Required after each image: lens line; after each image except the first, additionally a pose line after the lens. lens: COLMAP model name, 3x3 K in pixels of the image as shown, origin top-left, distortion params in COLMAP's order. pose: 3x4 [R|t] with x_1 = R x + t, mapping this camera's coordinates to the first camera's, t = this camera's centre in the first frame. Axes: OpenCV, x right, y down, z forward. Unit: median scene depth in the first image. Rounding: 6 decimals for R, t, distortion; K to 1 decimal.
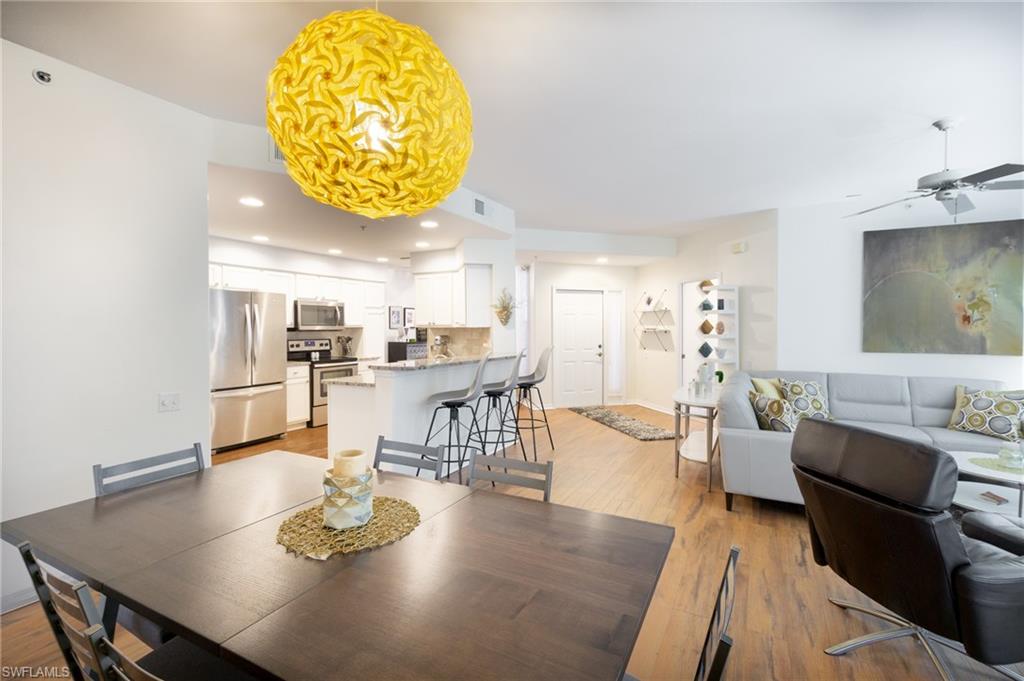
lens RADIAL K [[443.7, 0, 533.9], [0, 443.7, 330.8], [0, 0, 1]] dist [0.002012, 0.000124]
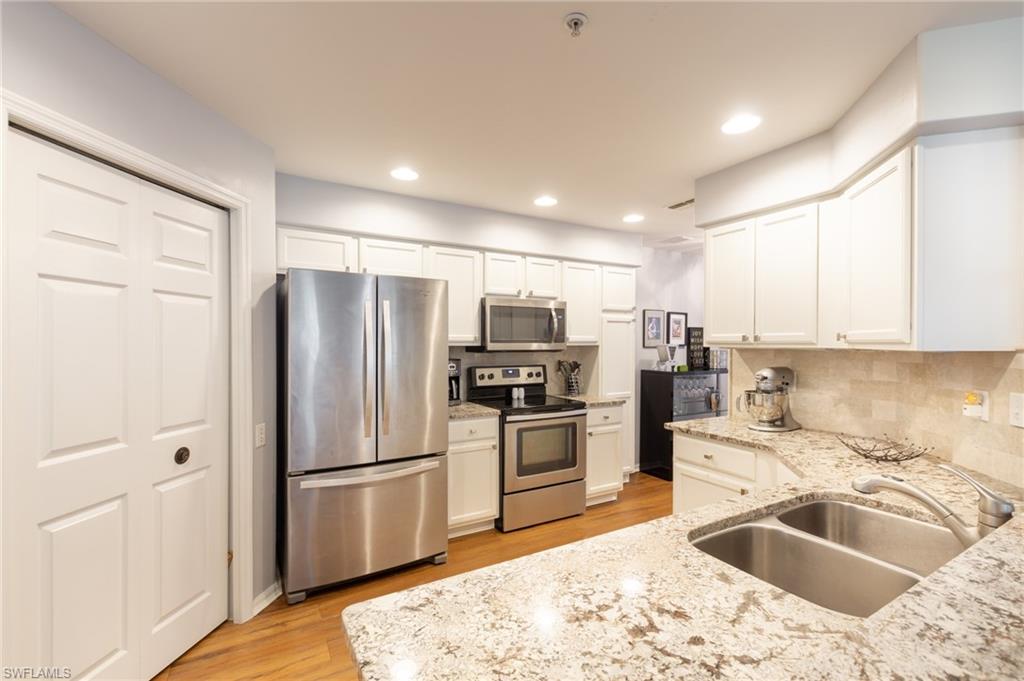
lens RADIAL K [[440.3, 0, 513.7], [0, 440.3, 348.3], [0, 0, 1]] dist [0.002754, 0.000221]
pose [[0.831664, 0.010894, -0.555172, -0.182502], [-0.008572, 0.999940, 0.006781, -0.007995], [0.555213, -0.000880, 0.831708, 0.529931]]
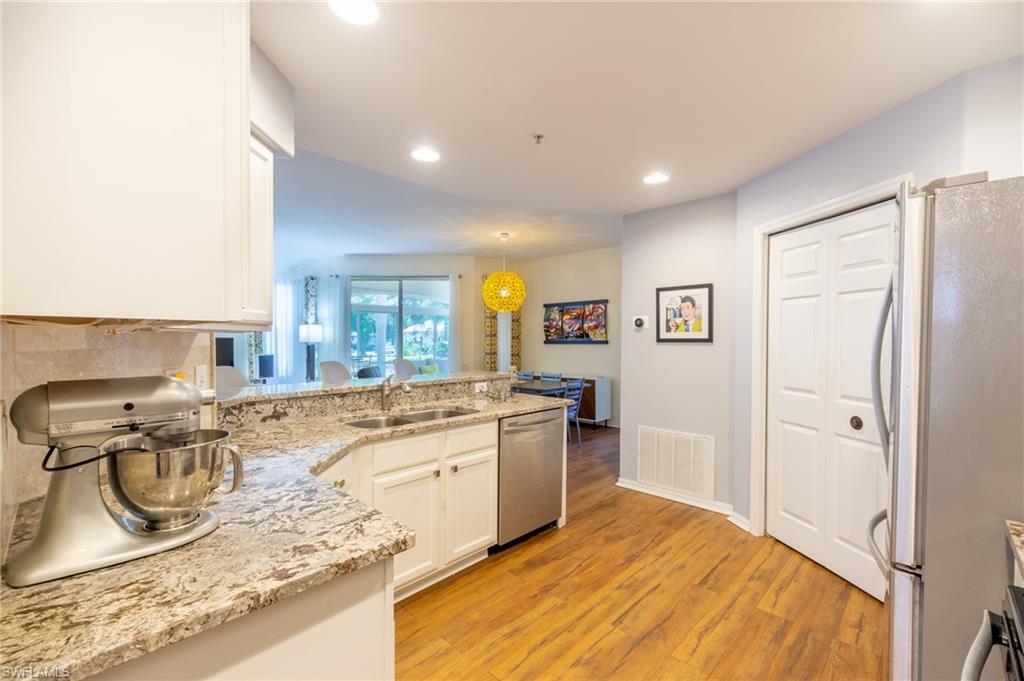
lens RADIAL K [[440.3, 0, 513.7], [0, 440.3, 348.3], [0, 0, 1]] dist [0.002754, 0.000221]
pose [[-0.953266, -0.008914, 0.301999, -0.353343], [0.000260, 0.999540, 0.030325, -0.004944], [-0.302131, 0.028986, -0.952826, 1.029124]]
